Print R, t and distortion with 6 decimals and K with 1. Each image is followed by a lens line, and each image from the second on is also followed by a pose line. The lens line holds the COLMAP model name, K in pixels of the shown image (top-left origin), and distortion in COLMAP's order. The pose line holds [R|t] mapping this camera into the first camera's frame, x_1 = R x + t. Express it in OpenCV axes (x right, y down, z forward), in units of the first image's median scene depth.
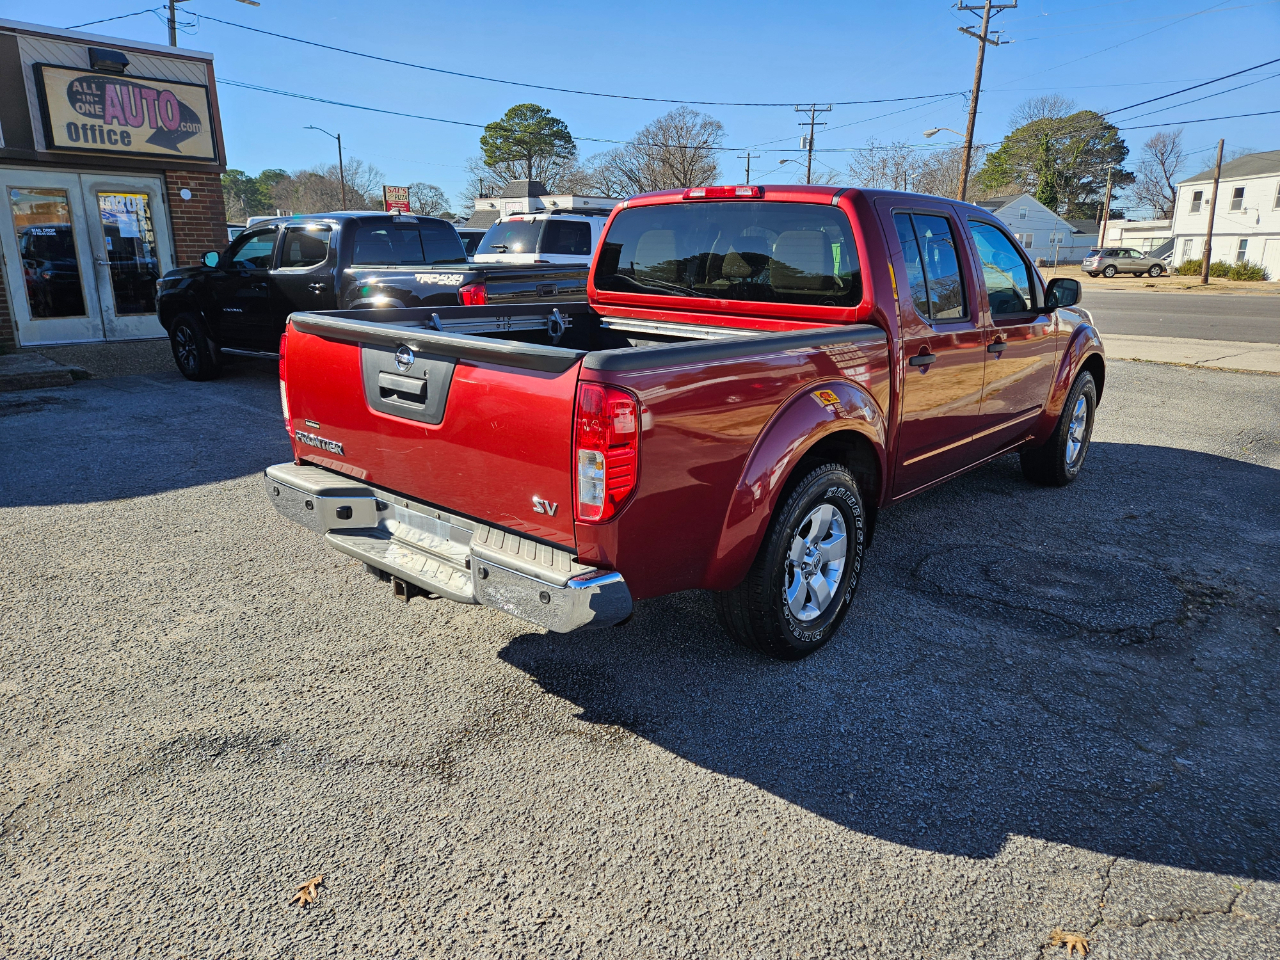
lens RADIAL K [[846.7, 0, 645.1], [0, 846.7, 484.1], [0, 0, 1]] dist [0.045423, -0.014200]
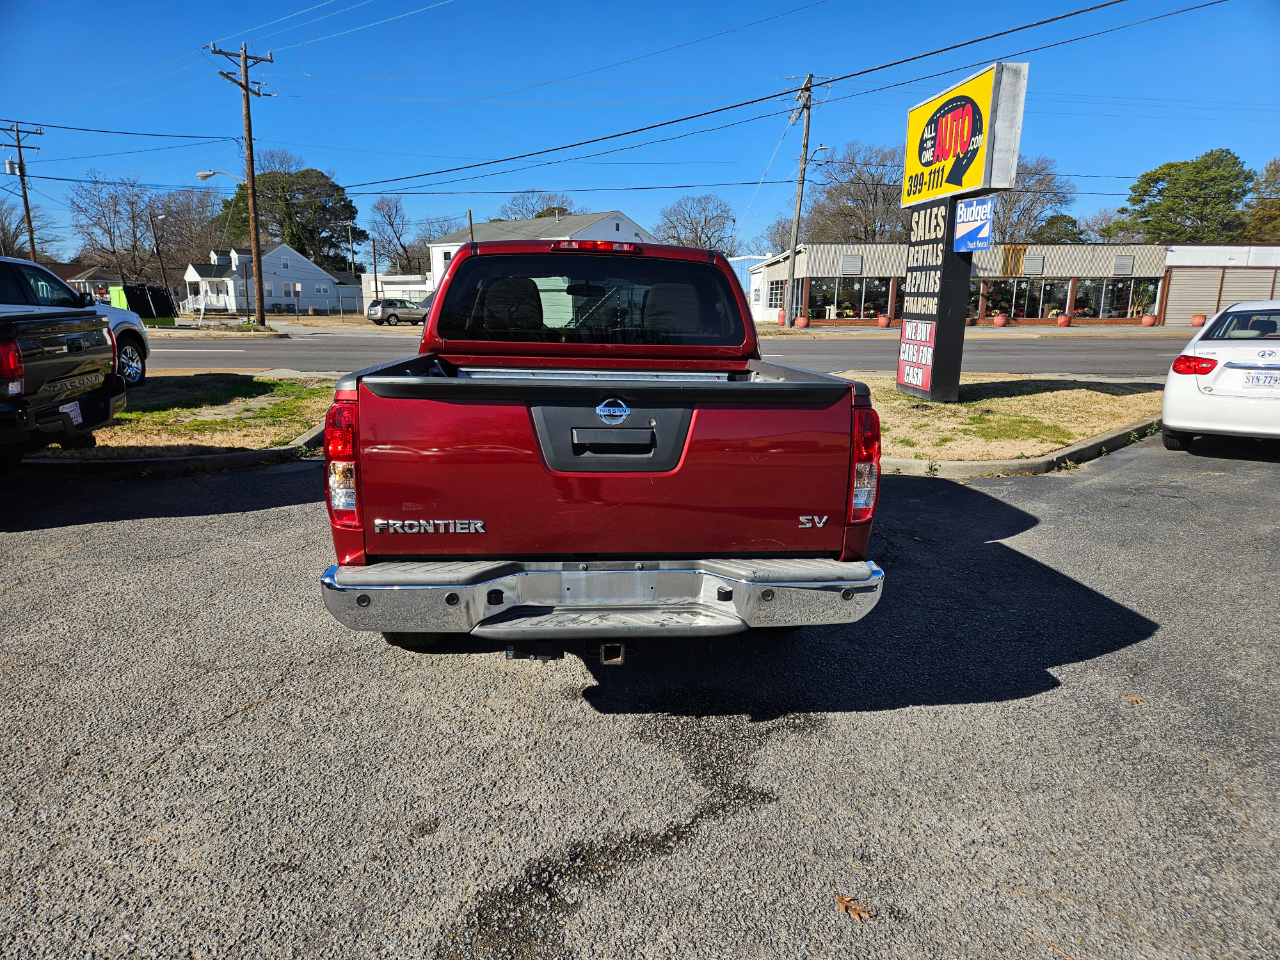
lens RADIAL K [[857.1, 0, 645.3], [0, 857.1, 499.5], [0, 0, 1]] dist [0.057231, -0.047442]
pose [[0.694291, -0.159937, 0.701698, -0.046070], [0.187407, 0.981536, 0.038291, -0.003776], [-0.694866, 0.104918, 0.711445, 0.014120]]
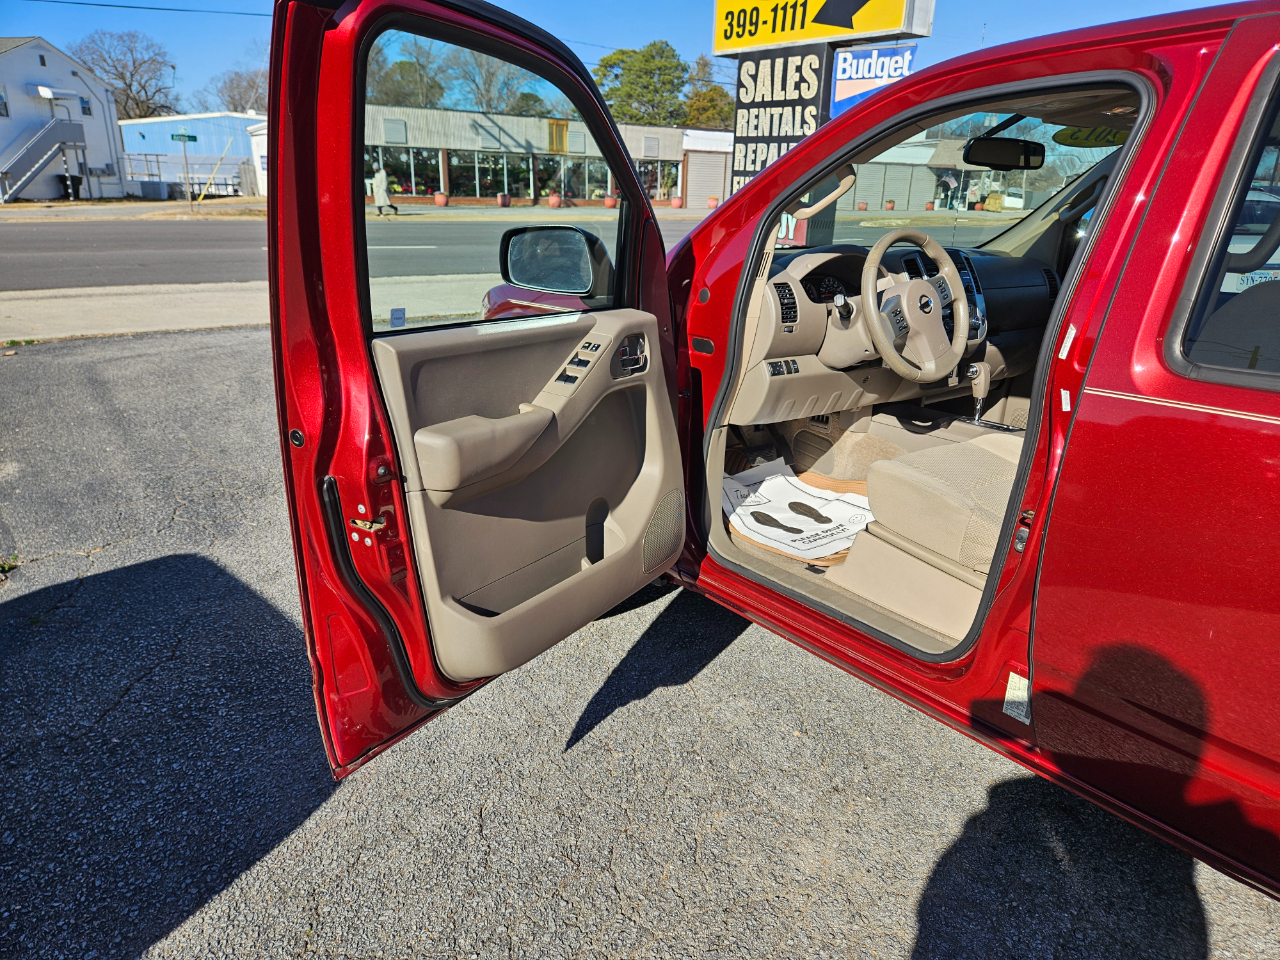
lens RADIAL K [[857.1, 0, 649.2], [0, 857.1, 483.3], [0, 0, 1]] dist [0.057231, -0.047442]
pose [[0.184185, -0.320094, 0.929309, -0.021264], [0.239018, 0.931690, 0.273541, -0.026451], [-0.953387, 0.171739, 0.248112, 0.098276]]
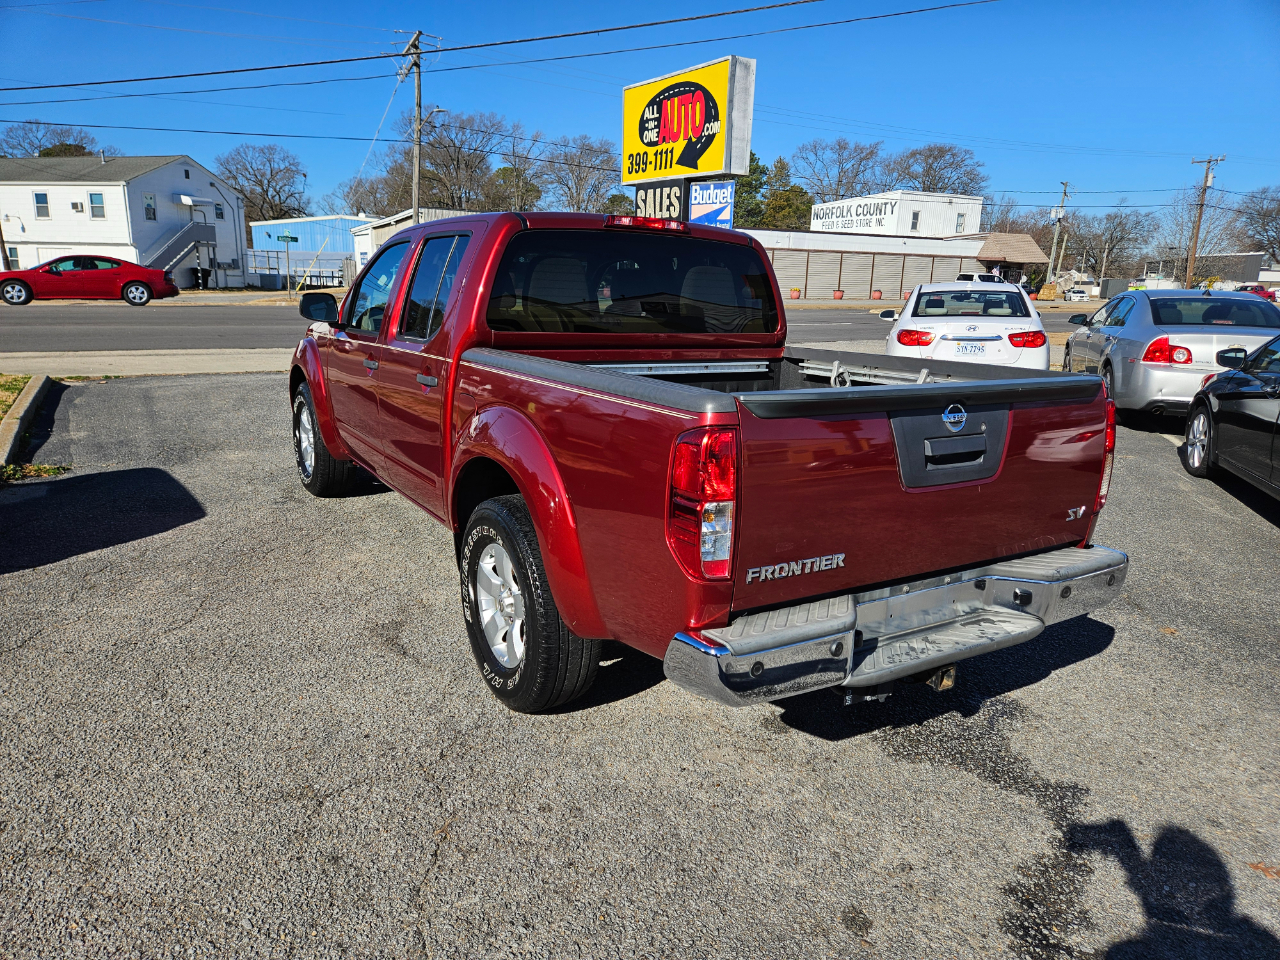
lens RADIAL K [[857.1, 0, 639.2], [0, 857.1, 488.3], [0, 0, 1]] dist [0.057231, -0.047442]
pose [[0.298221, -0.224811, 0.927645, -0.059360], [0.228280, 0.960462, 0.159376, -0.014189], [-0.926797, 0.164234, 0.337750, 0.048850]]
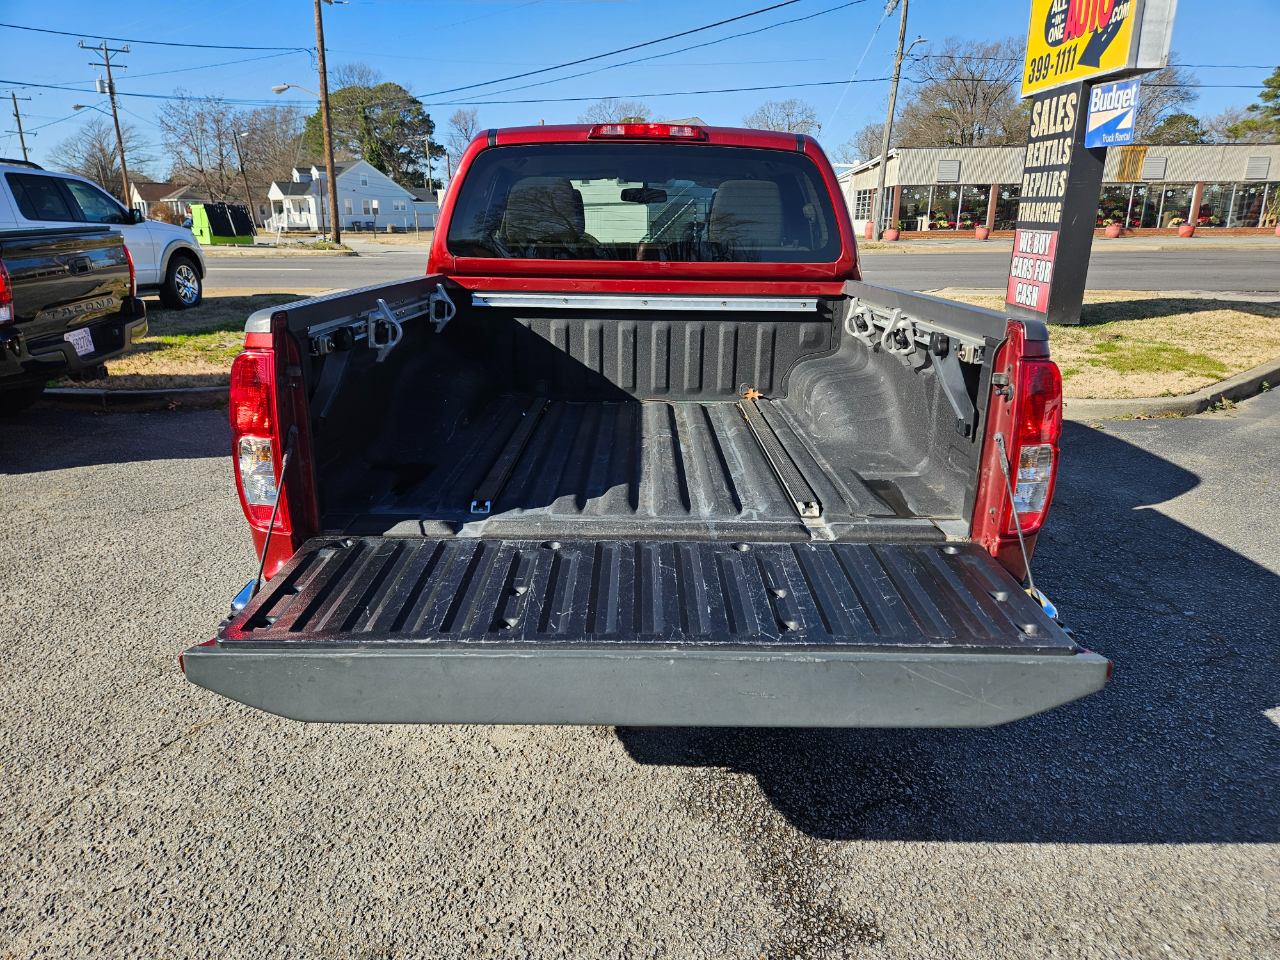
lens RADIAL K [[857.1, 0, 641.1], [0, 857.1, 483.1], [0, 0, 1]] dist [0.057231, -0.047442]
pose [[0.757274, -0.198307, 0.622262, -0.034058], [0.178860, 0.979332, 0.094434, -0.005849], [-0.628128, 0.039785, 0.777092, 0.024318]]
